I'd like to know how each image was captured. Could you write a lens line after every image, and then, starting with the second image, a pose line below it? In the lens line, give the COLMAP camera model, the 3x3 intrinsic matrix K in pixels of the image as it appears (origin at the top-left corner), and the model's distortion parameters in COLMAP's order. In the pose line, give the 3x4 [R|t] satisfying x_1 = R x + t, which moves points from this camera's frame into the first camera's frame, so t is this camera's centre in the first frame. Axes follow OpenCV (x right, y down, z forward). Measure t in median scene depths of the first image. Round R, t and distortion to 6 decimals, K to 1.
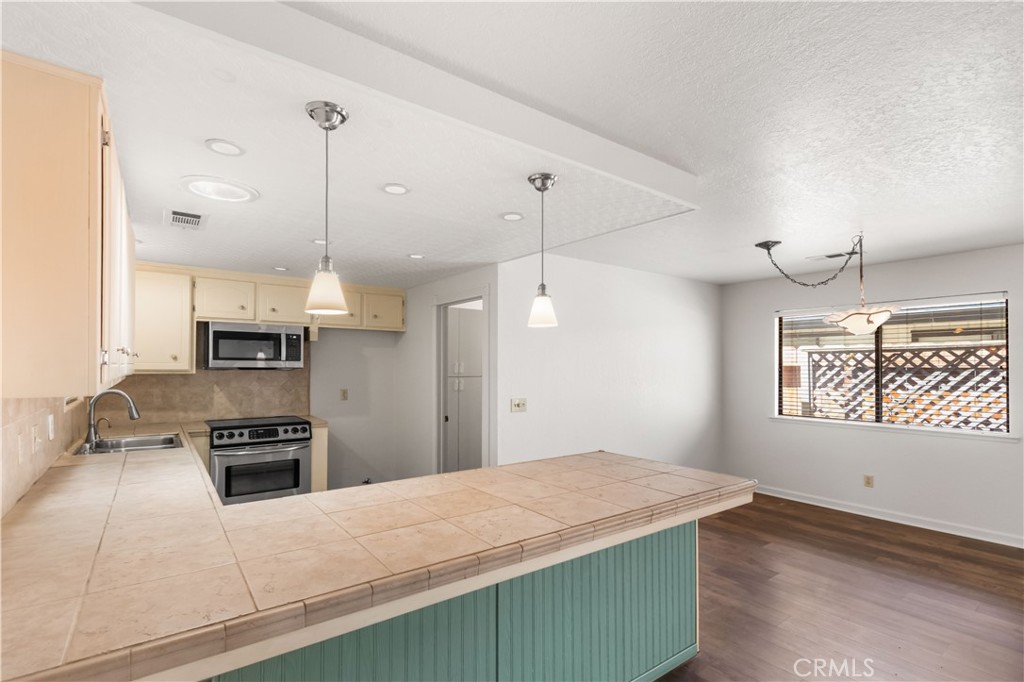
lens RADIAL K [[483.3, 0, 473.0], [0, 483.3, 356.7], [0, 0, 1]] dist [0.004220, 0.001161]
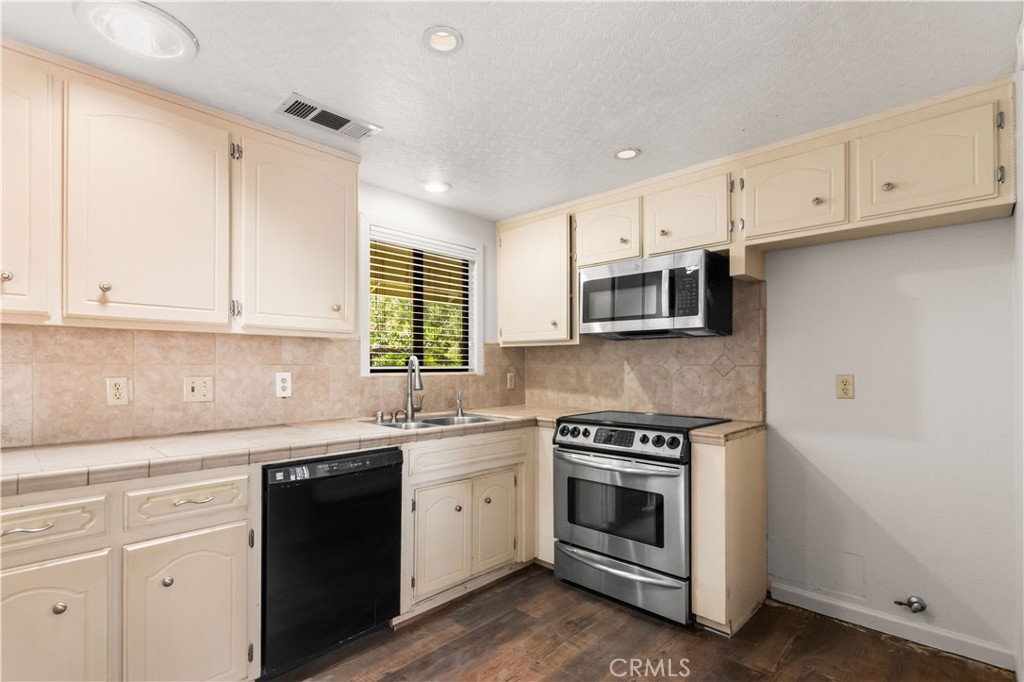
lens RADIAL K [[483.3, 0, 537.6], [0, 483.3, 361.9], [0, 0, 1]] dist [0.004220, 0.001161]
pose [[0.233520, -0.015719, -0.972225, 0.116848], [0.013534, 0.999825, -0.012915, 0.062494], [0.972258, -0.010142, 0.233692, 0.673136]]
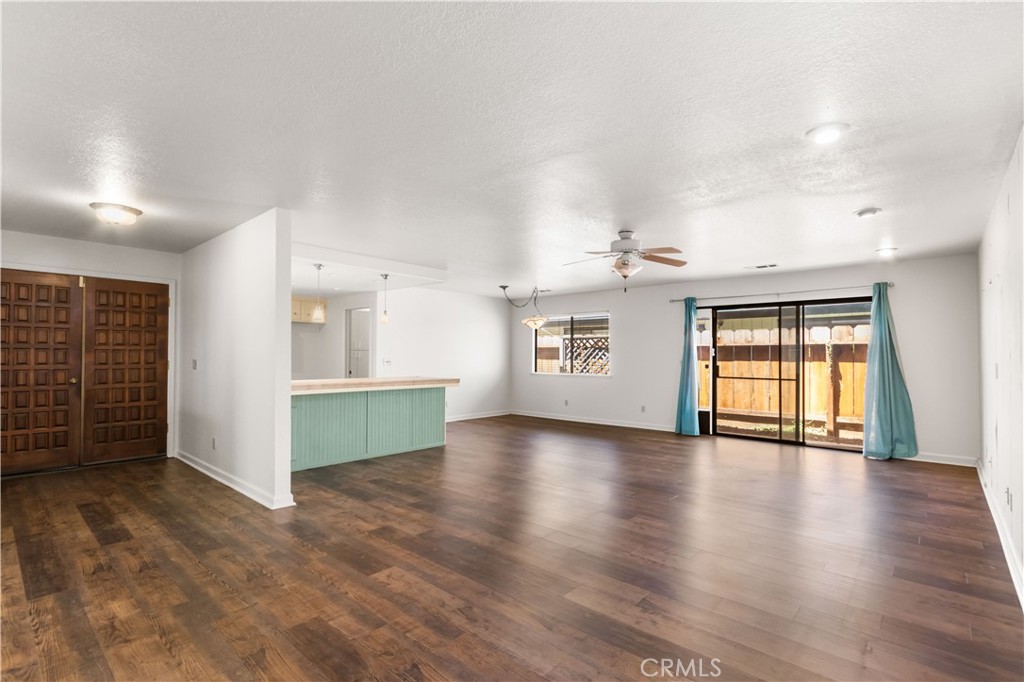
lens RADIAL K [[483.3, 0, 482.1], [0, 483.3, 355.0], [0, 0, 1]] dist [0.004220, 0.001161]
pose [[0.976320, 0.005351, 0.216266, 0.034136], [-0.009570, 0.999784, 0.018469, 0.025798], [-0.216120, -0.020101, 0.976160, -0.857434]]
